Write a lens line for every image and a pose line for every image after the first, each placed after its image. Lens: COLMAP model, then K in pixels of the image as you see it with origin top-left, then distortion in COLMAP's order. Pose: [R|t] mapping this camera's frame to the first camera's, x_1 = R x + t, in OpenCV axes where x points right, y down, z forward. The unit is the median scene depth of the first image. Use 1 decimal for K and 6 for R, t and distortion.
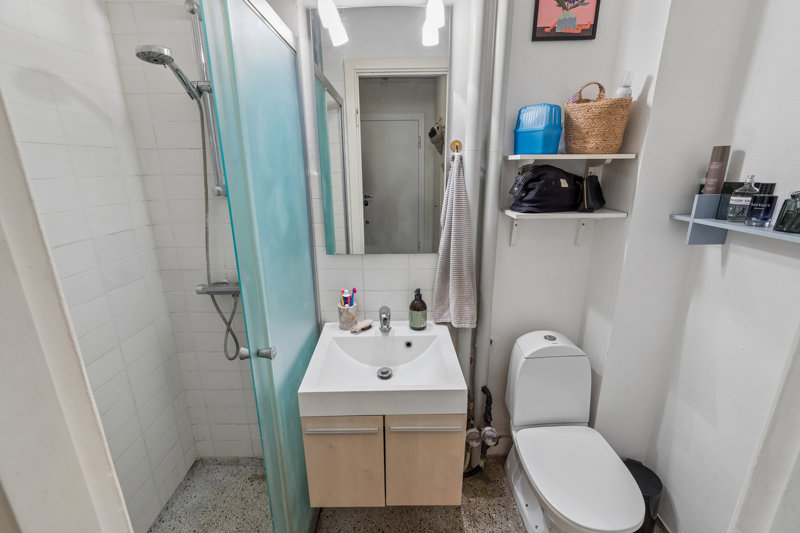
lens RADIAL K [[342.8, 0, 400.0], [0, 342.8, 266.5], [0, 0, 1]] dist [-0.000153, -0.000035]
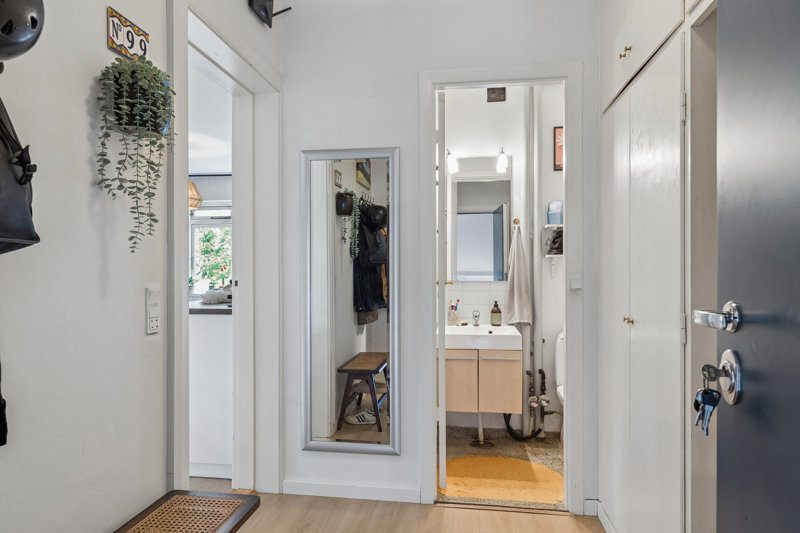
lens RADIAL K [[502.1, 0, 400.0], [0, 502.1, 266.5], [0, 0, 1]] dist [0.003761, 0.000387]
pose [[0.989911, 0.005303, -0.141591, -0.066782], [-0.045098, 0.959123, -0.279372, 0.627315], [0.134322, 0.282939, 0.949686, -1.494591]]
